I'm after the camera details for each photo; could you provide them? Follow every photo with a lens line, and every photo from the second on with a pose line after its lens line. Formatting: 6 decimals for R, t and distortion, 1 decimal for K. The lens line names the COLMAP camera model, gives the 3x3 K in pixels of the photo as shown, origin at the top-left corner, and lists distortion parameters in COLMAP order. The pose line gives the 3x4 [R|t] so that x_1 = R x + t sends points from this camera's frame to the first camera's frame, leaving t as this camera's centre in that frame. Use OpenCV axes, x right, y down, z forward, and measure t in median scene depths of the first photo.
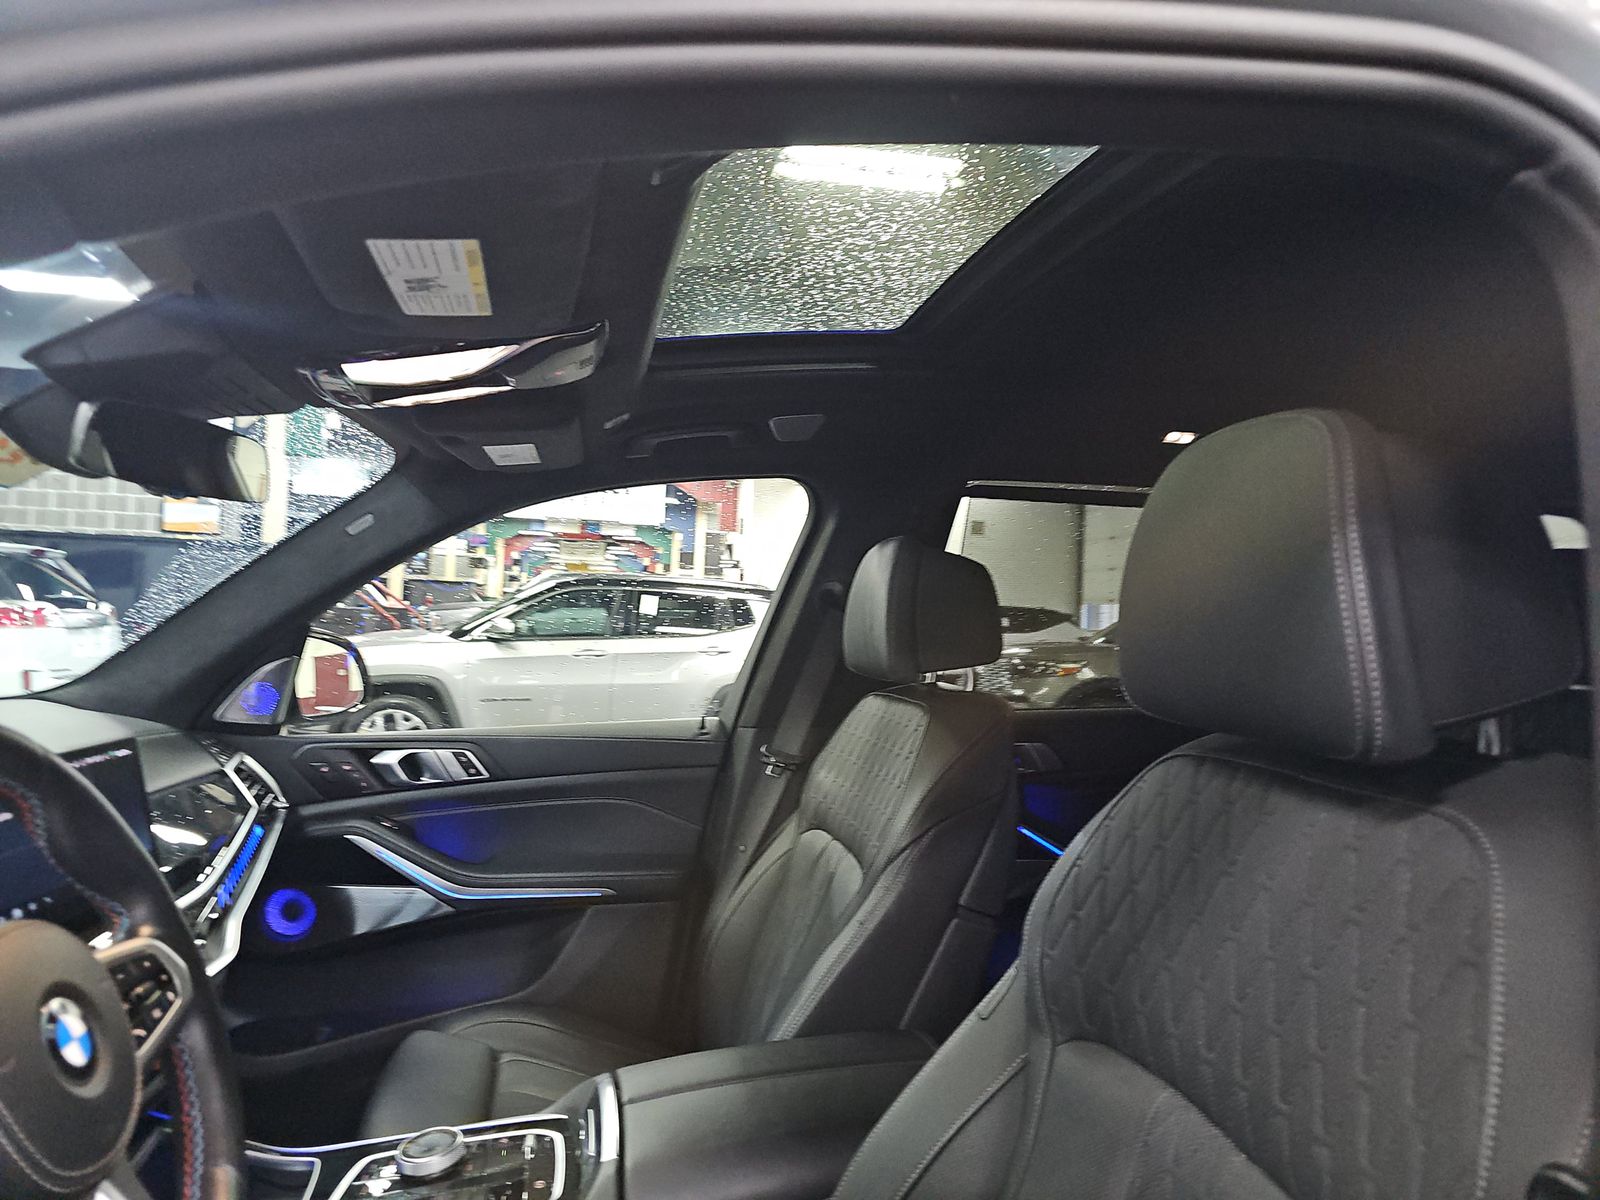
lens RADIAL K [[1058.1, 0, 796.4], [0, 1058.1, 585.3], [0, 0, 1]] dist [0.043574, -0.028138]
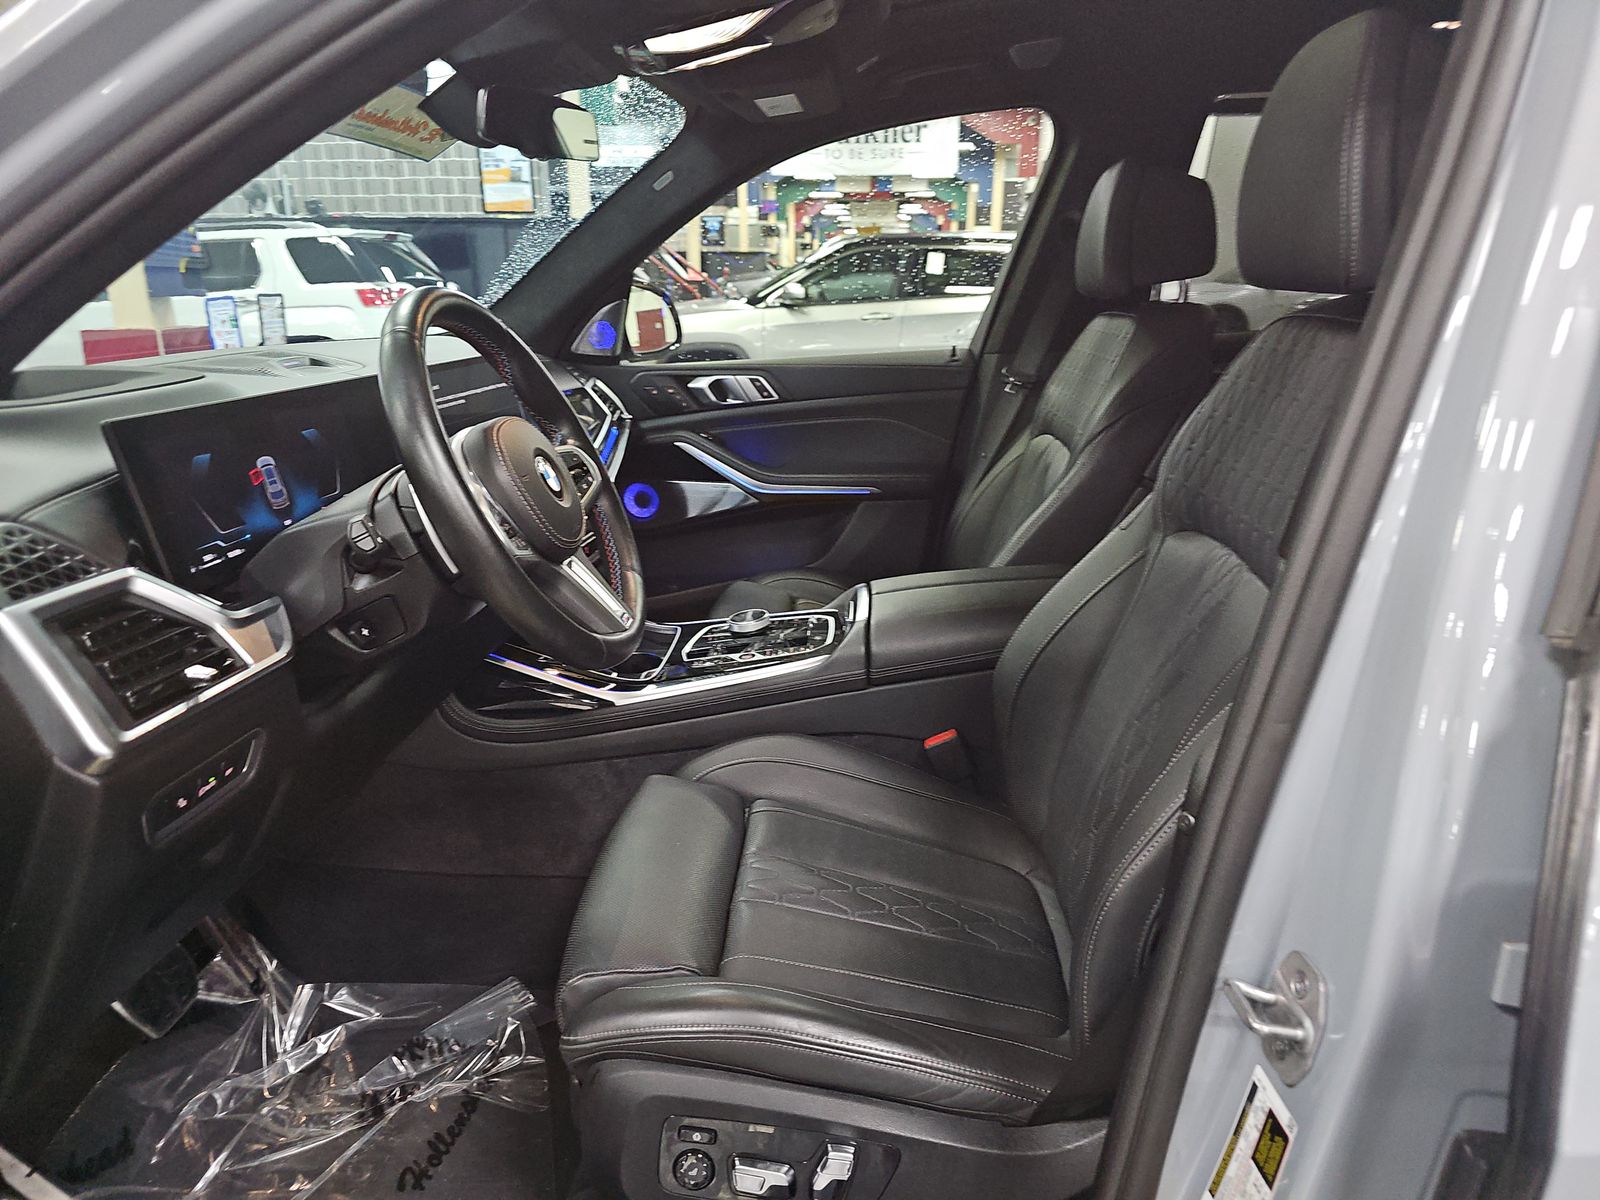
lens RADIAL K [[1058.1, 0, 808.0], [0, 1058.1, 601.0], [0, 0, 1]] dist [0.043574, -0.028138]
pose [[0.965899, 0.039014, -0.255961, 0.068896], [0.044019, 0.949445, 0.310830, 0.025360], [0.255148, -0.311498, 0.915352, -0.191754]]
